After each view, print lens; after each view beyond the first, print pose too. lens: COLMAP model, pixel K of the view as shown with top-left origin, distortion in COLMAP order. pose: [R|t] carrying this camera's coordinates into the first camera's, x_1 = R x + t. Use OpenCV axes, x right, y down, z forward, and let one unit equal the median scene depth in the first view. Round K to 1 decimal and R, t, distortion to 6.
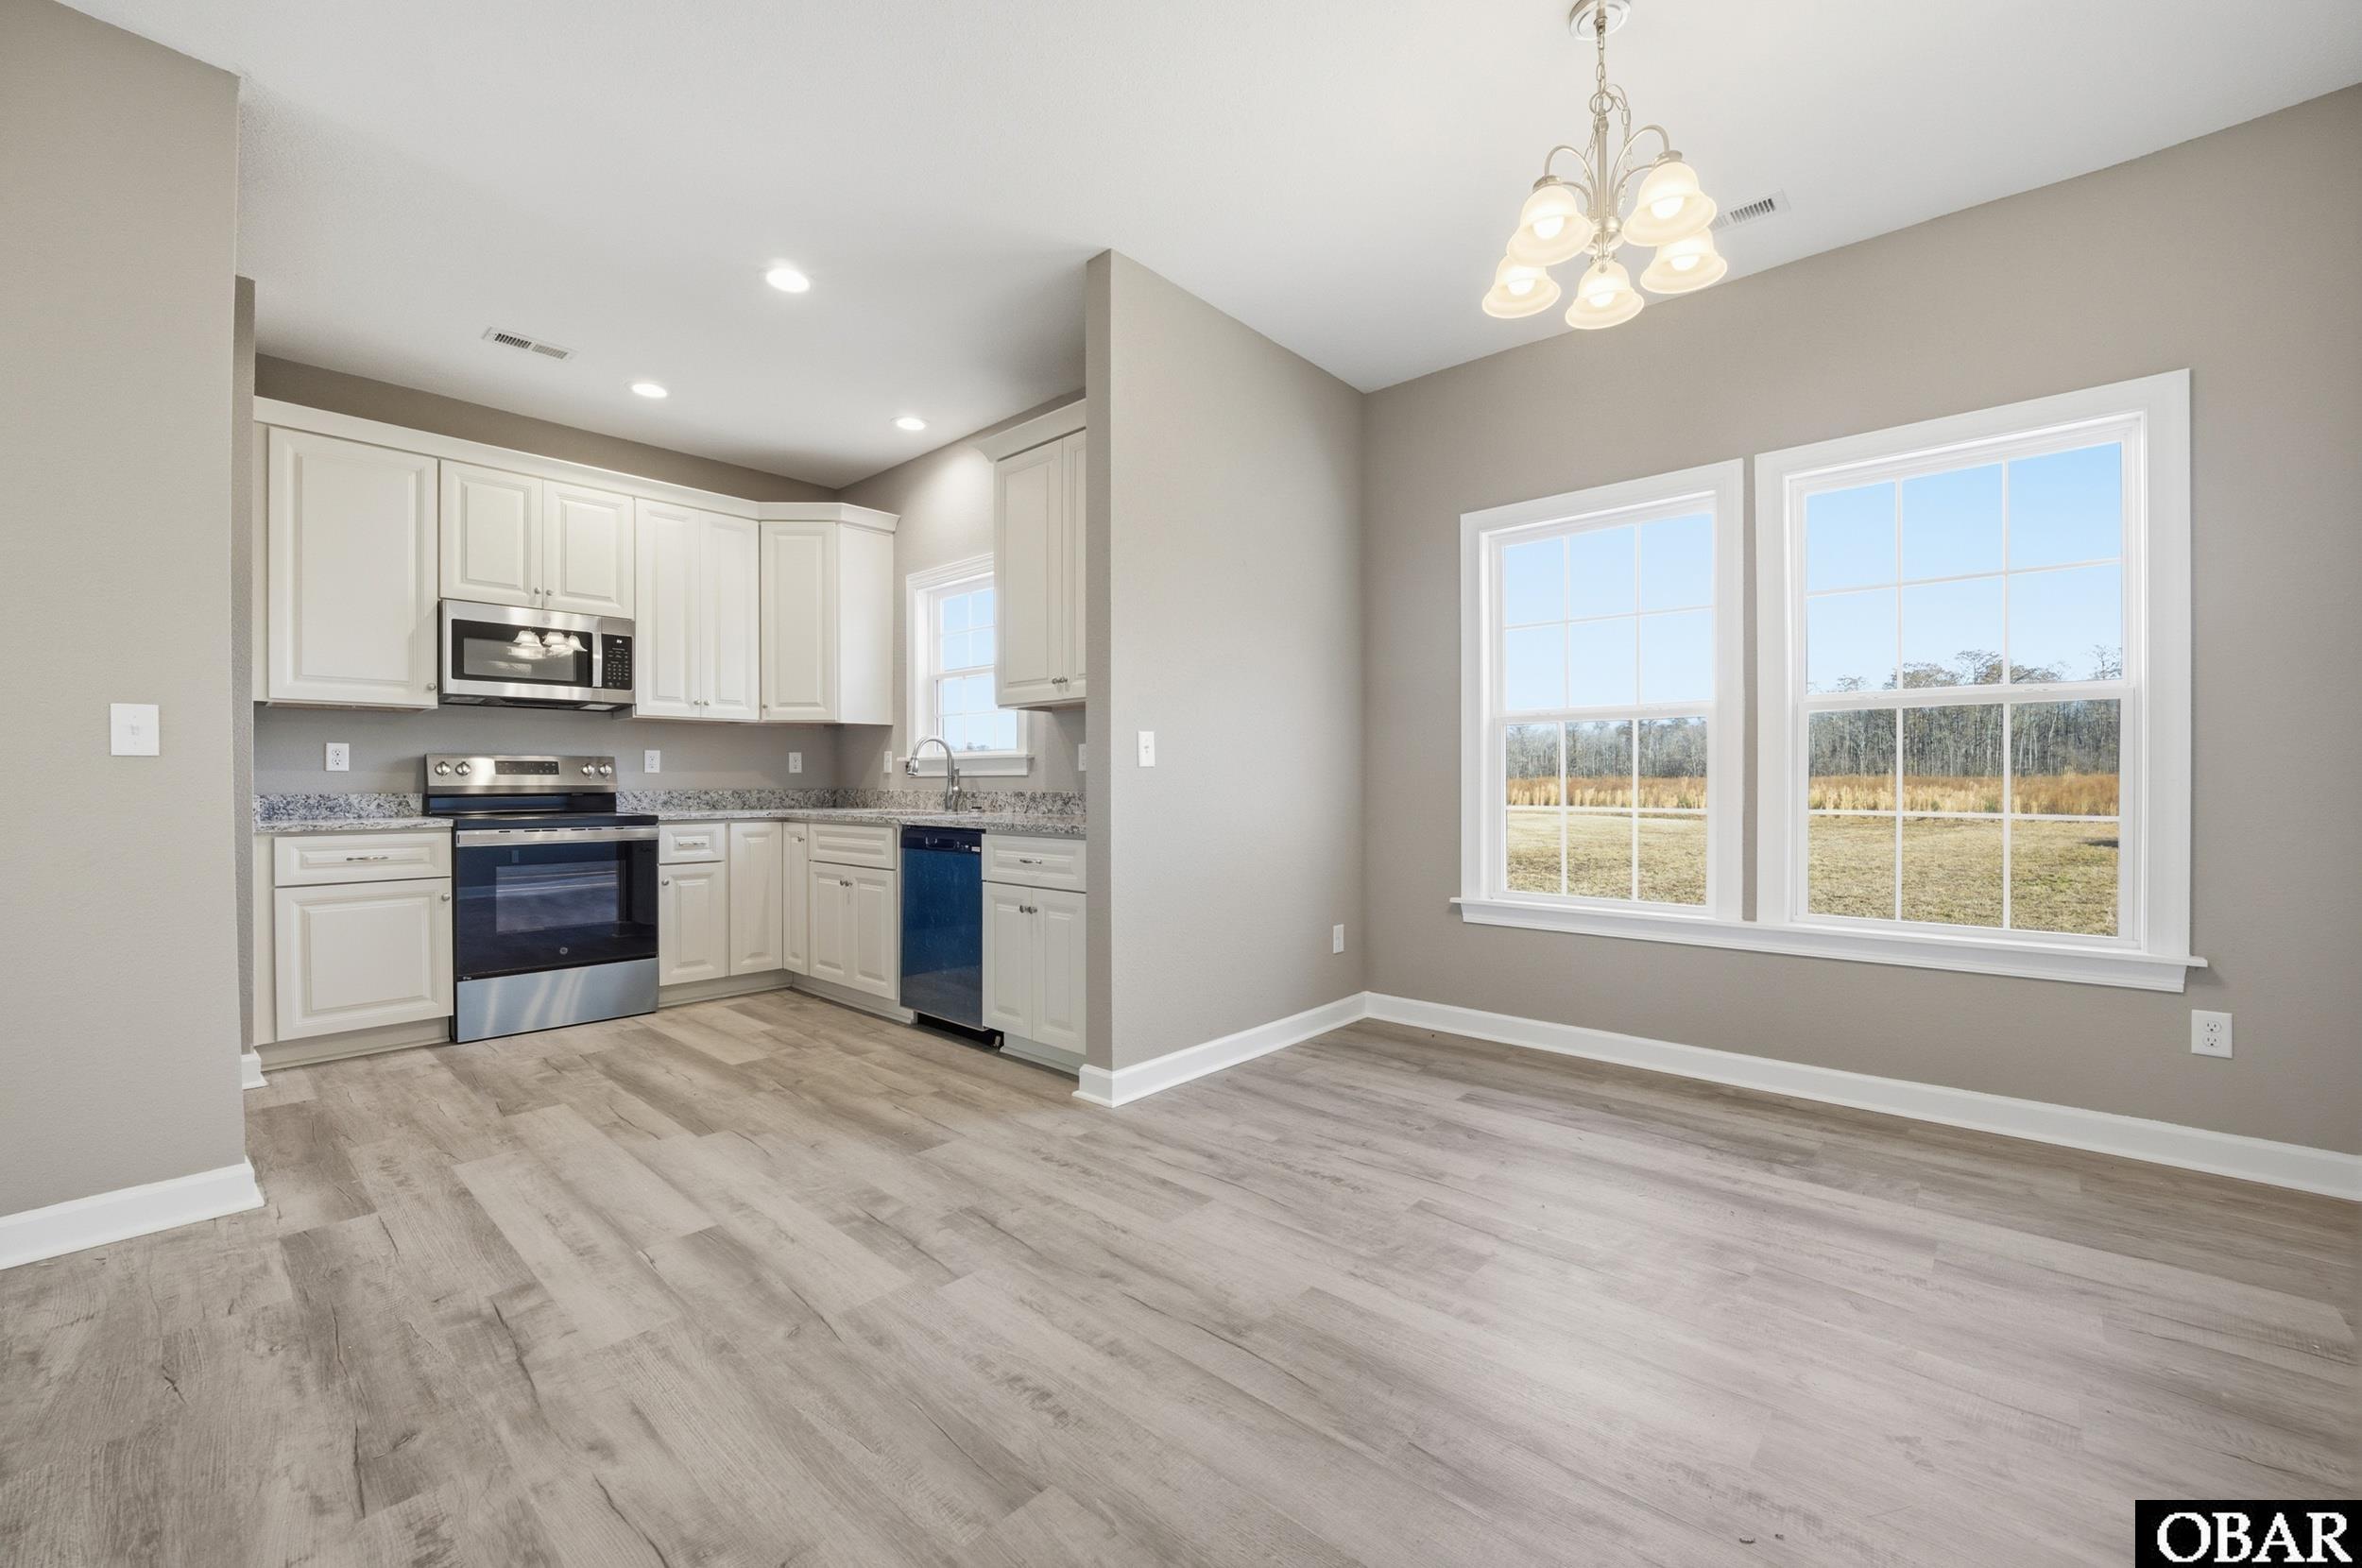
lens RADIAL K [[952.4, 0, 1173.2], [0, 952.4, 787.1], [0, 0, 1]] dist [-0.021528, 0.002935]
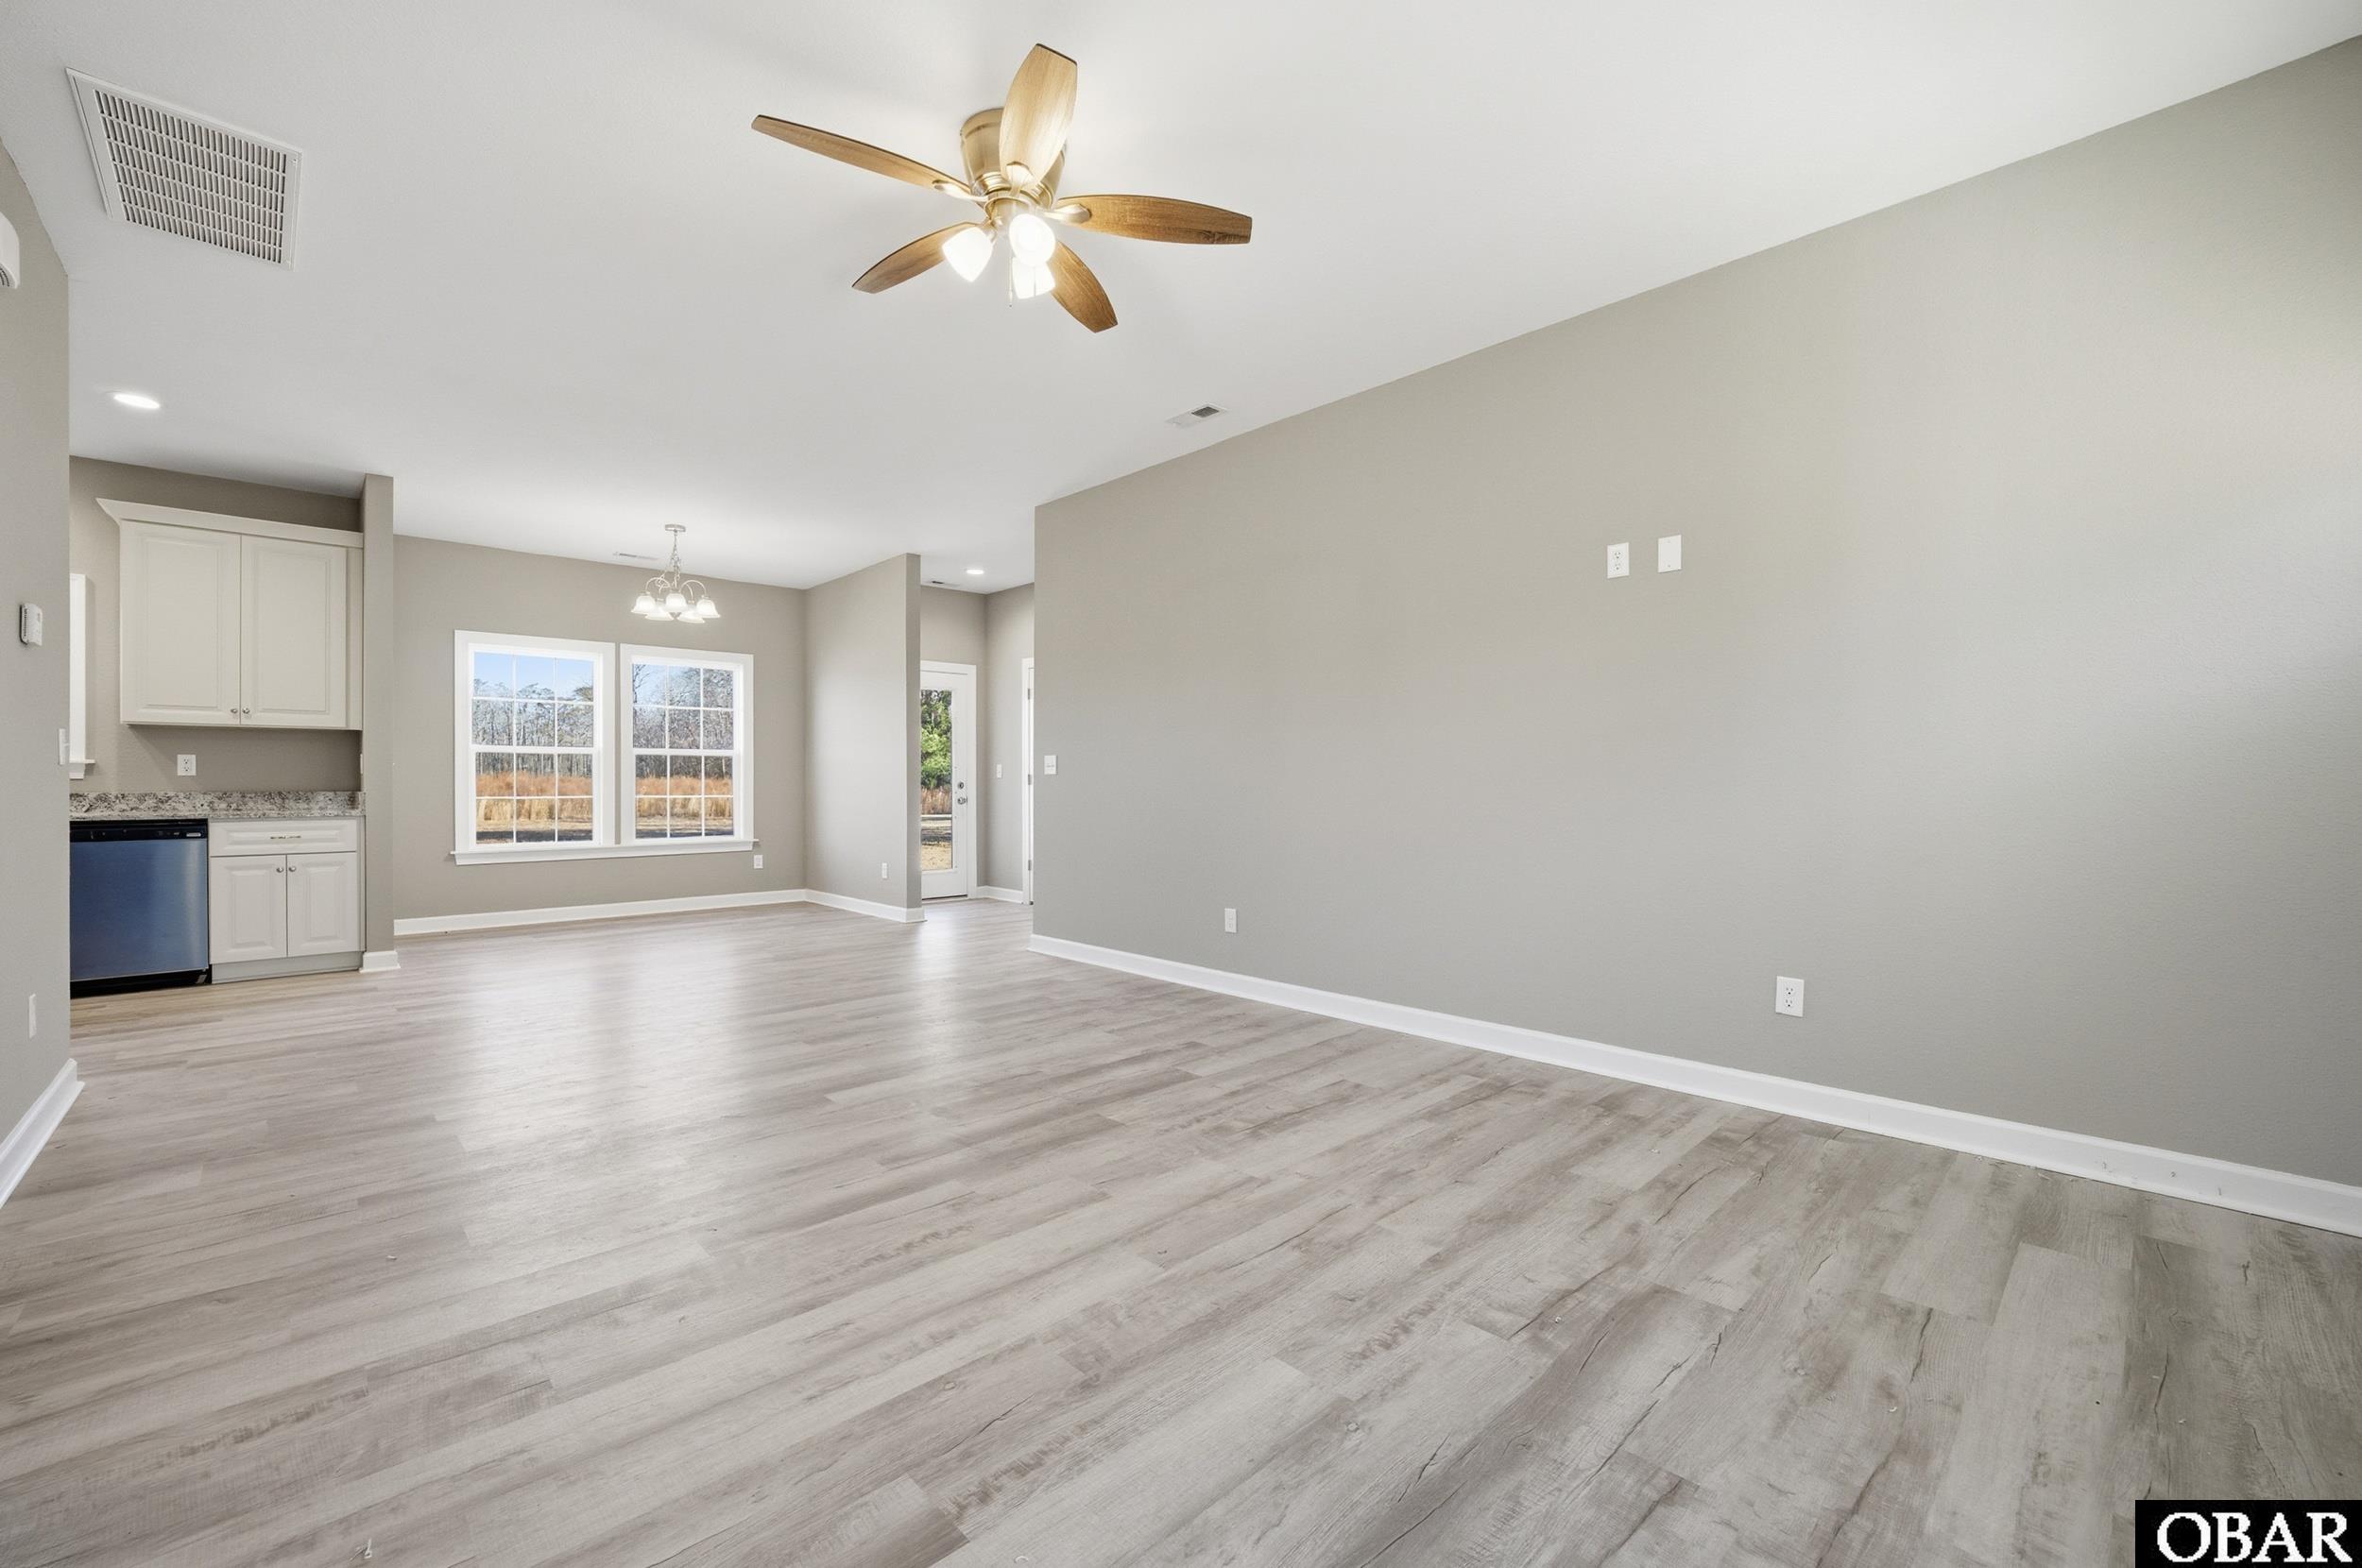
lens RADIAL K [[959.5, 0, 1173.5], [0, 959.5, 784.8], [0, 0, 1]] dist [-0.016583, 0.000770]
pose [[0.069875, -0.000466, 0.997556, -1.336133], [0.005881, 0.999983, 0.000055, 0.002995], [-0.997538, 0.005863, 0.069876, -0.429470]]
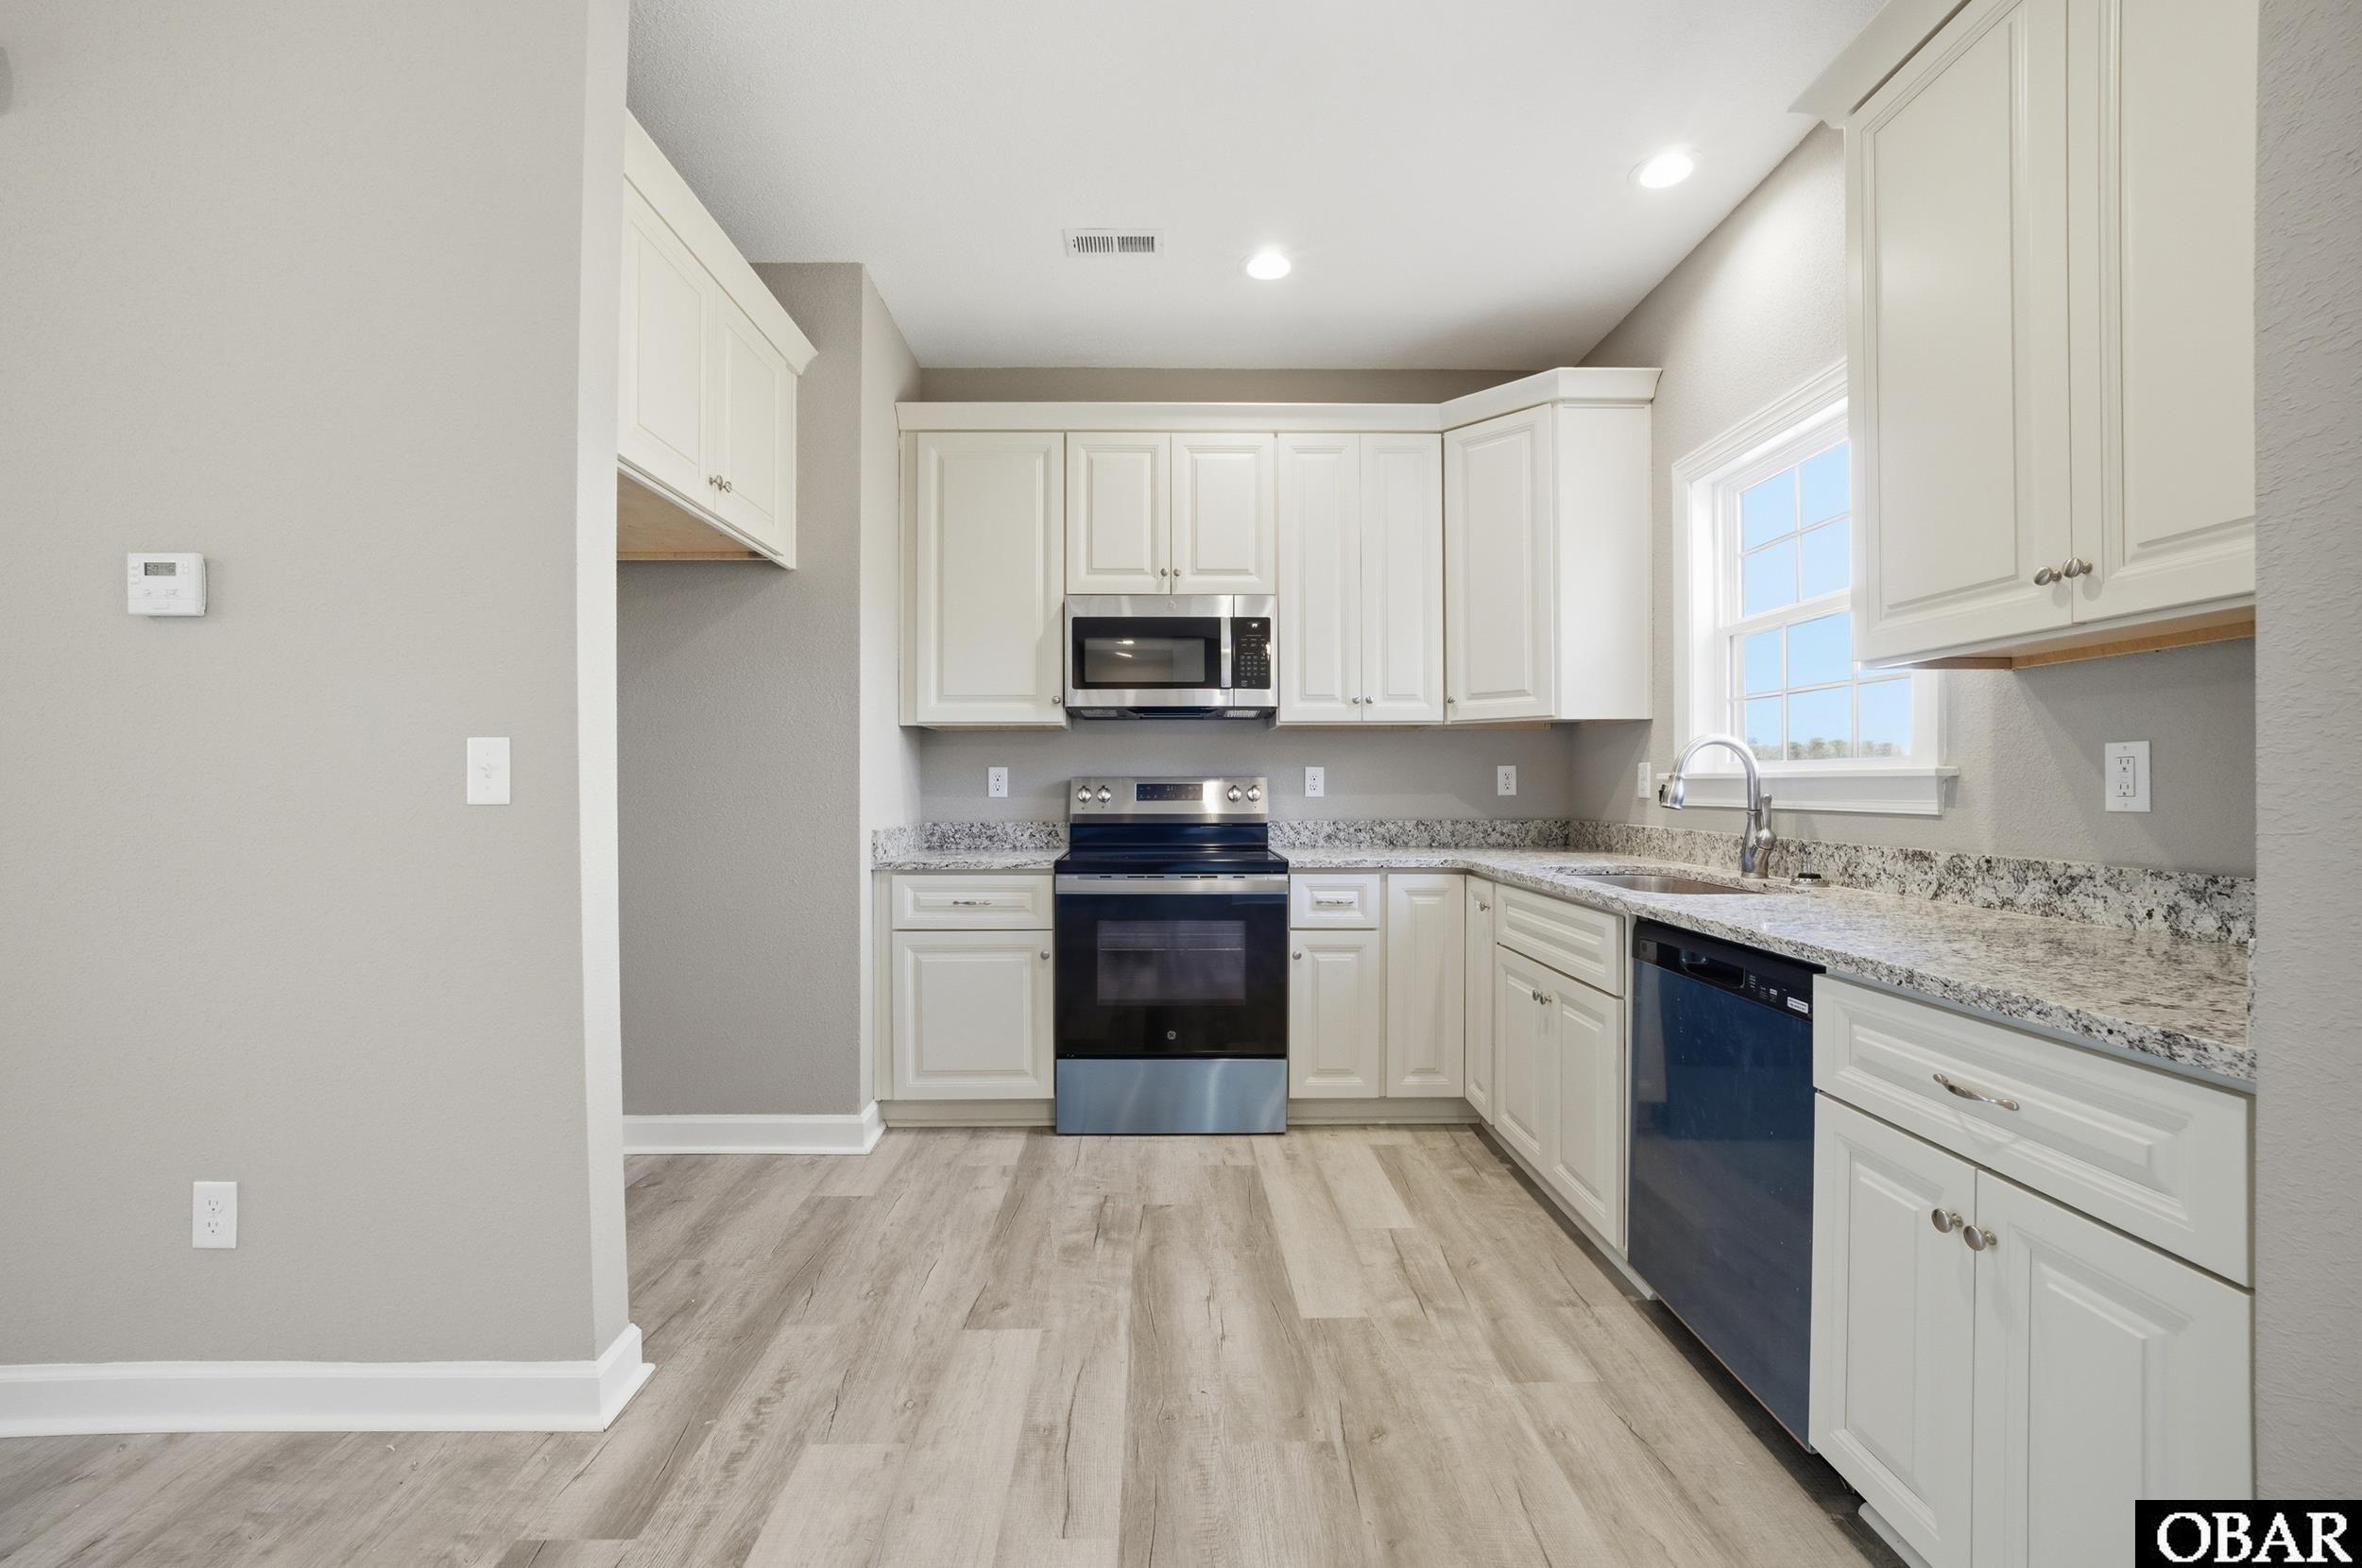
lens RADIAL K [[952.4, 0, 1173.2], [0, 952.4, 787.1], [0, 0, 1]] dist [-0.021528, 0.002935]
pose [[0.688482, 0.000806, -0.725253, -0.090085], [-0.002415, 0.999996, -0.001181, -0.027070], [0.725250, 0.002565, 0.688481, 0.485283]]
